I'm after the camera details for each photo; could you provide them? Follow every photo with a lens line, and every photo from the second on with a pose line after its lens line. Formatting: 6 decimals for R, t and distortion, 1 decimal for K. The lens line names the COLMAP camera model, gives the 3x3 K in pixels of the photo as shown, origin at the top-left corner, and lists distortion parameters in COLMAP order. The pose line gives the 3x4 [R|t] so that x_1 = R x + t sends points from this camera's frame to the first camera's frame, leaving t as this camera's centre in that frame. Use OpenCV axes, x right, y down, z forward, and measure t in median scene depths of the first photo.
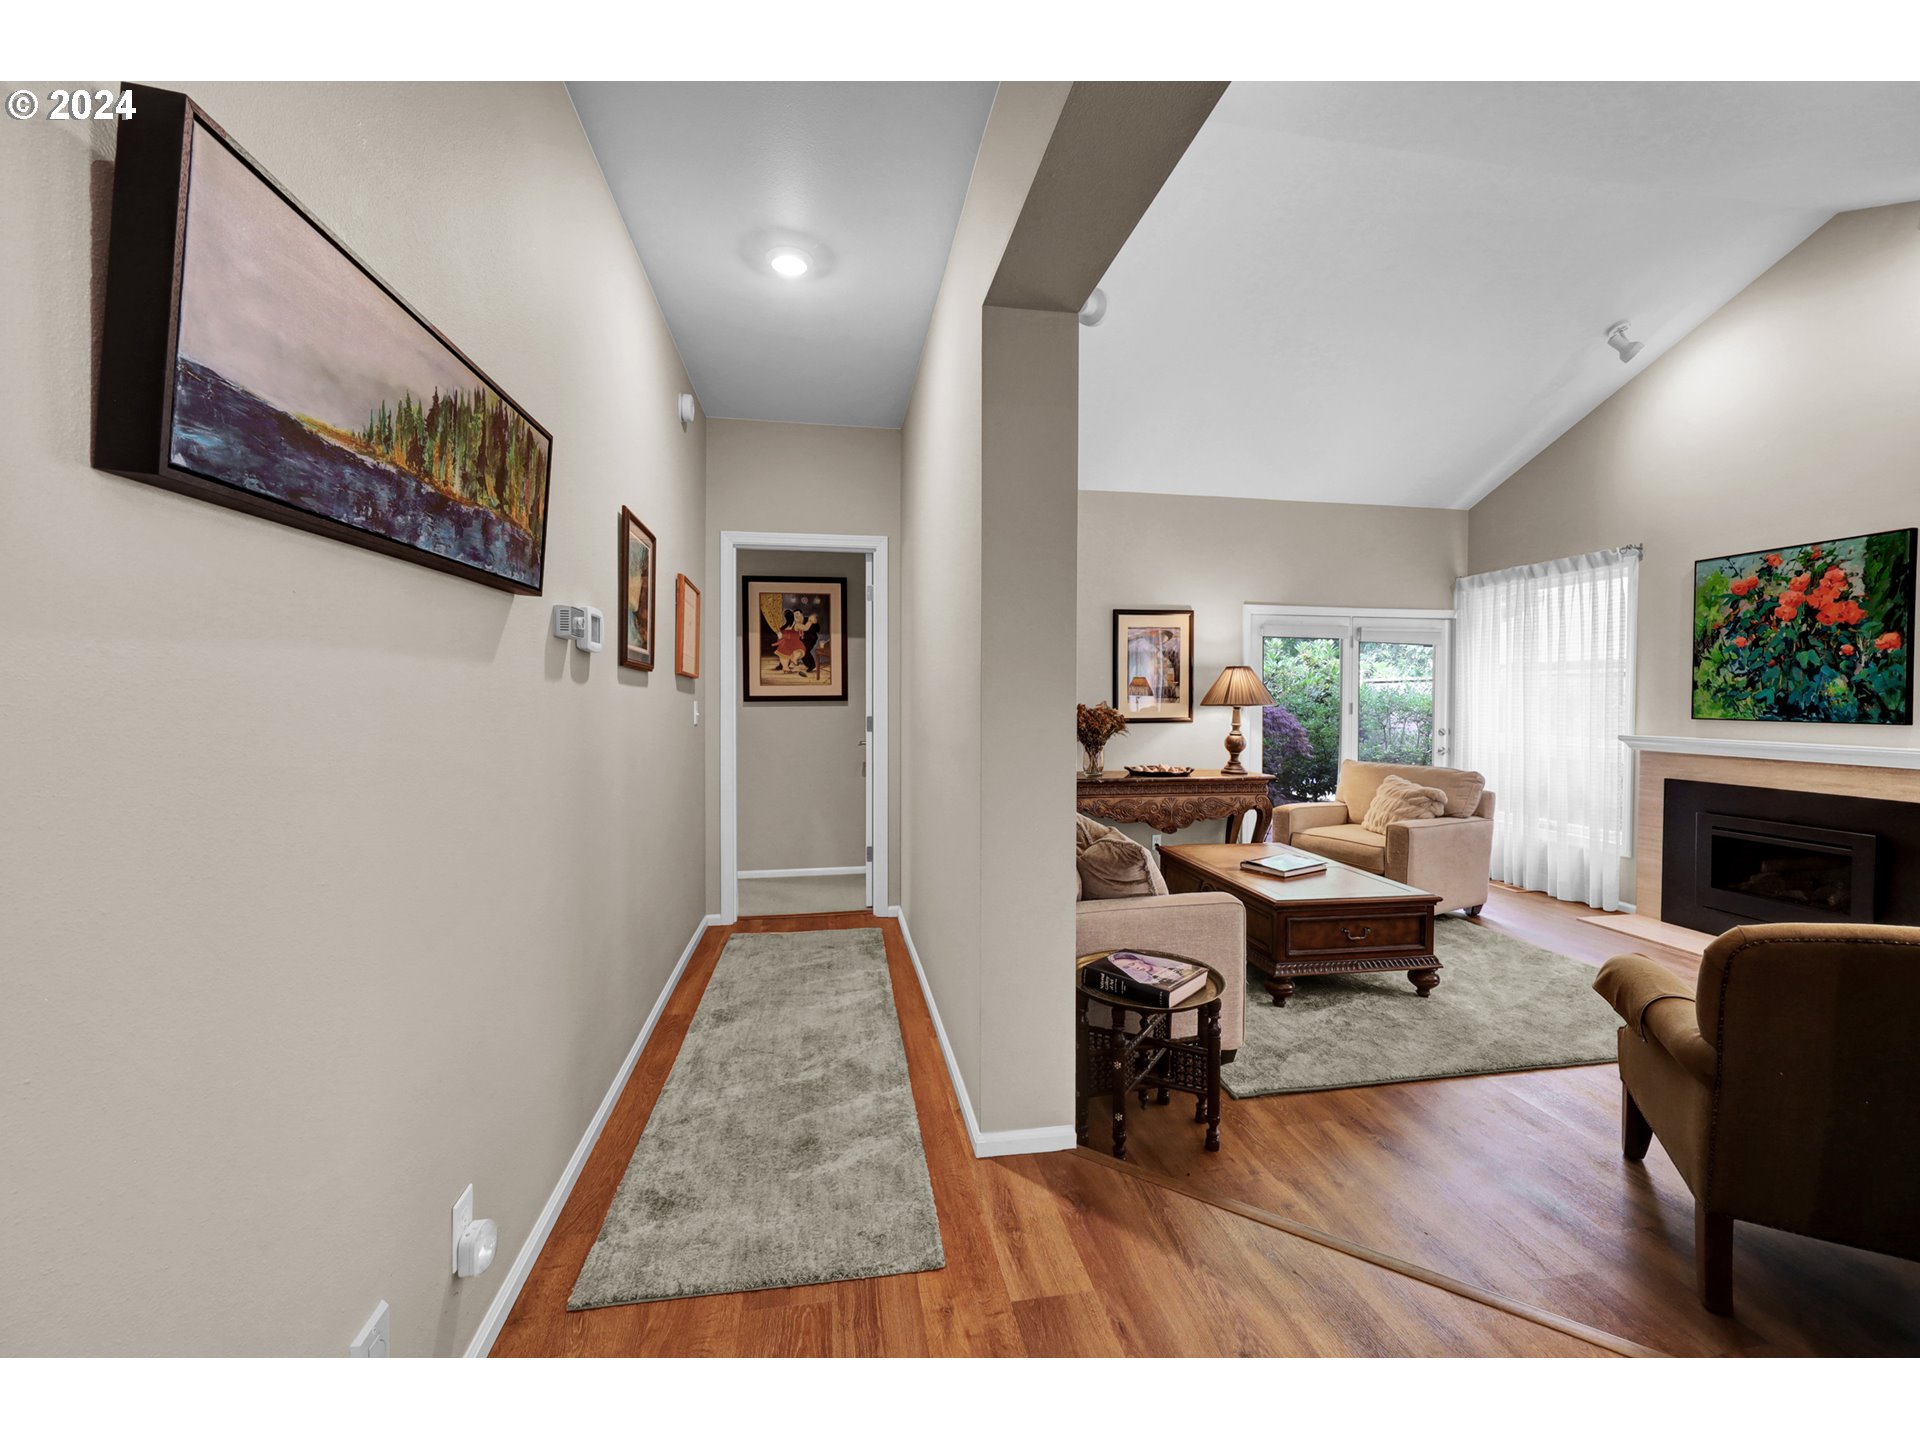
lens RADIAL K [[768.6, 0, 972.4], [0, 768.6, 708.0], [0, 0, 1]] dist [-0.000860, -0.000164]
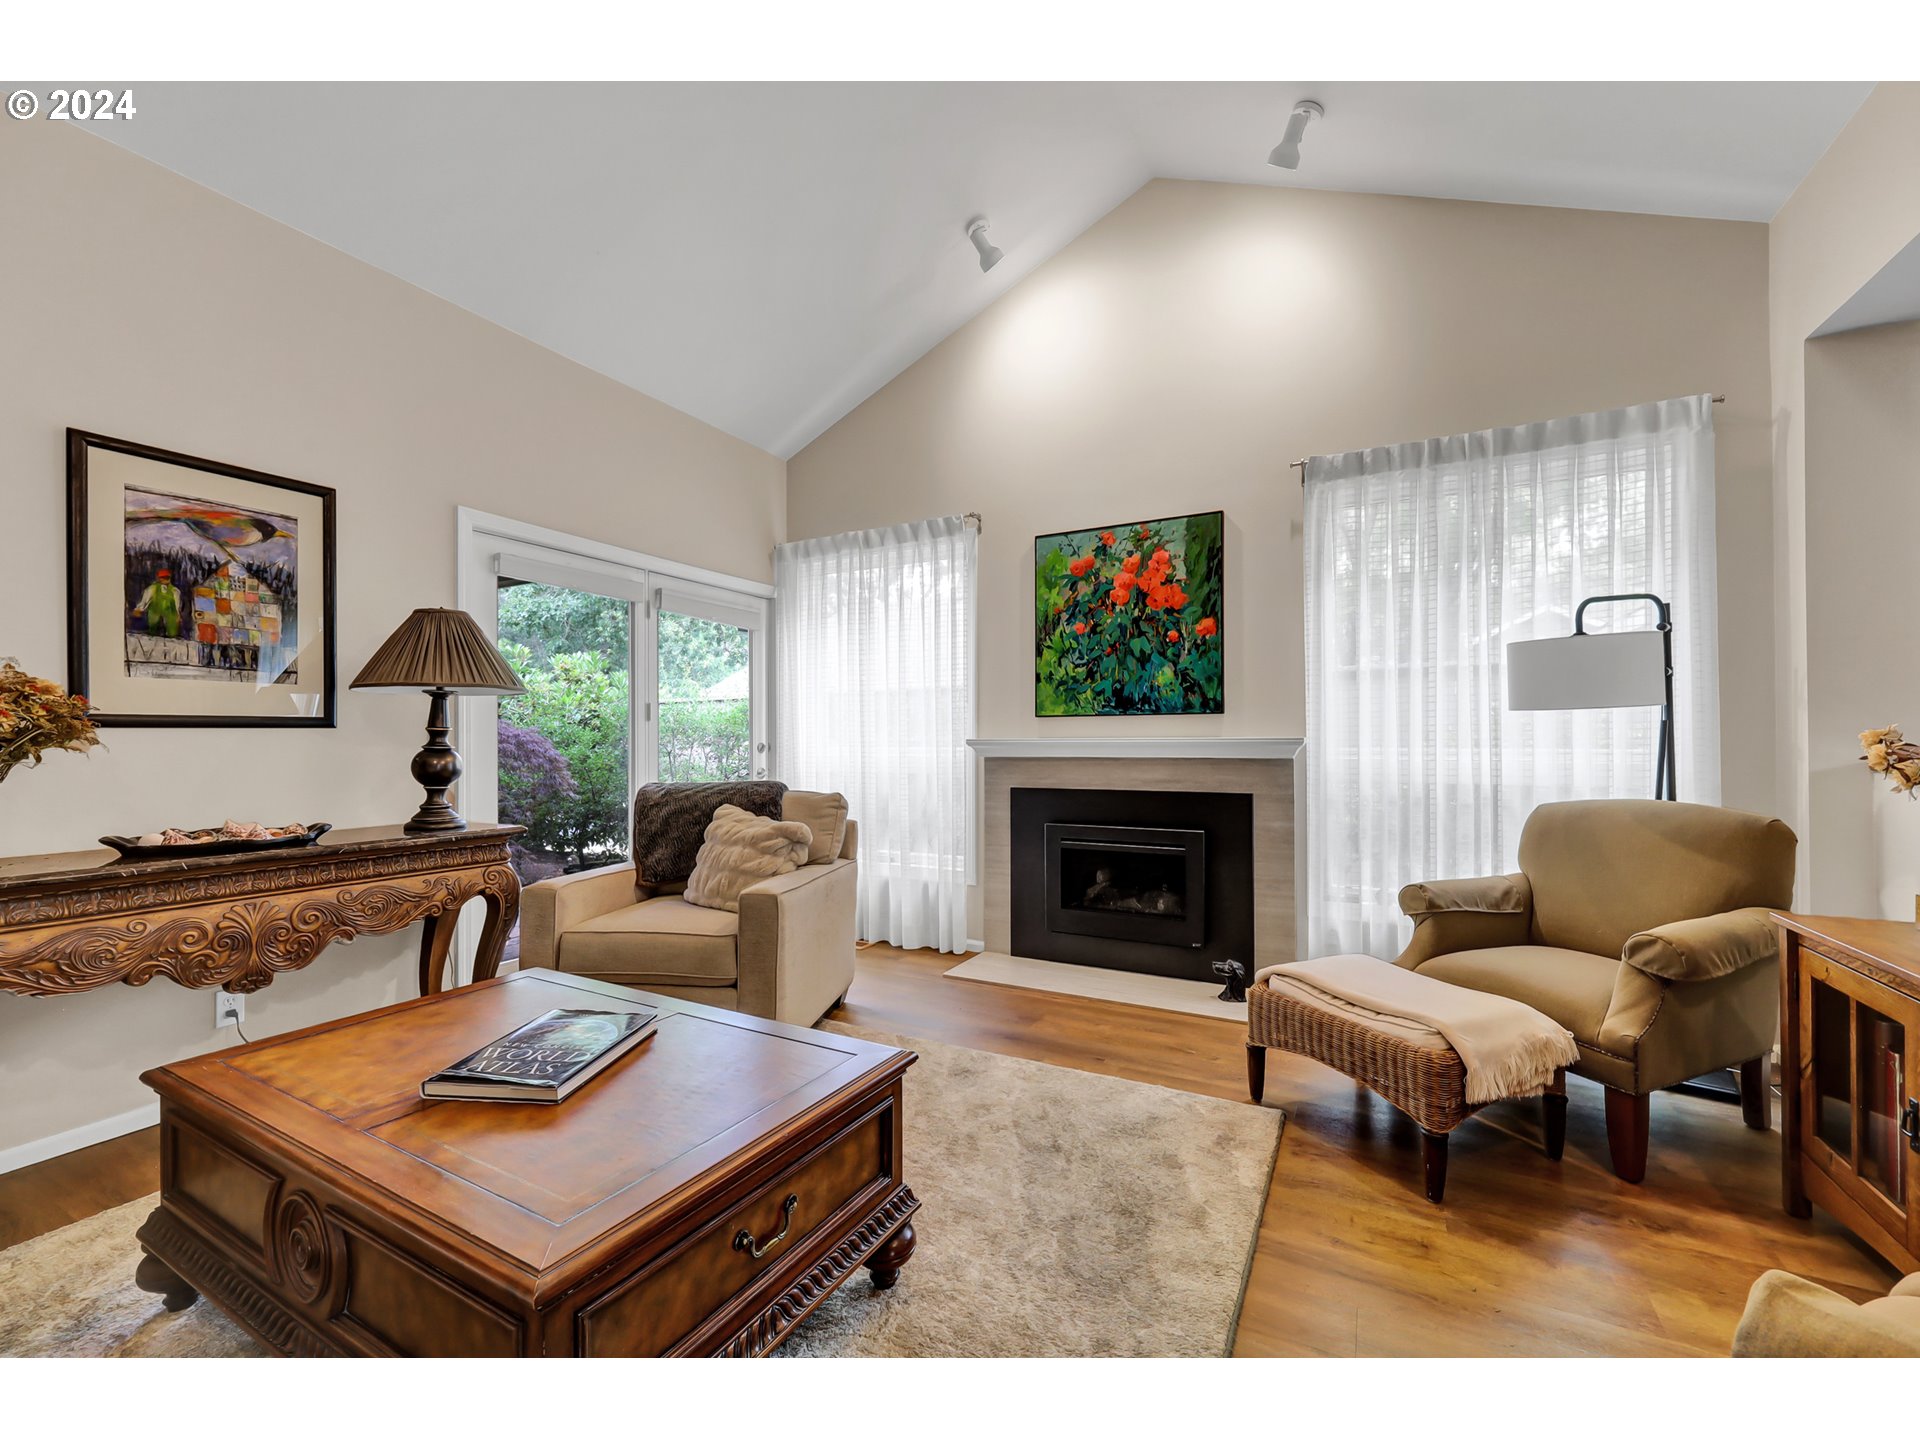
lens RADIAL K [[775.4, 0, 962.8], [0, 775.4, 737.3], [0, 0, 1]] dist [0.000268, -0.000097]
pose [[0.626548, -0.000832, 0.779382, 0.210426], [0.018063, 0.999746, -0.013453, 0.049960], [-0.779173, 0.022507, 0.626404, 0.540107]]
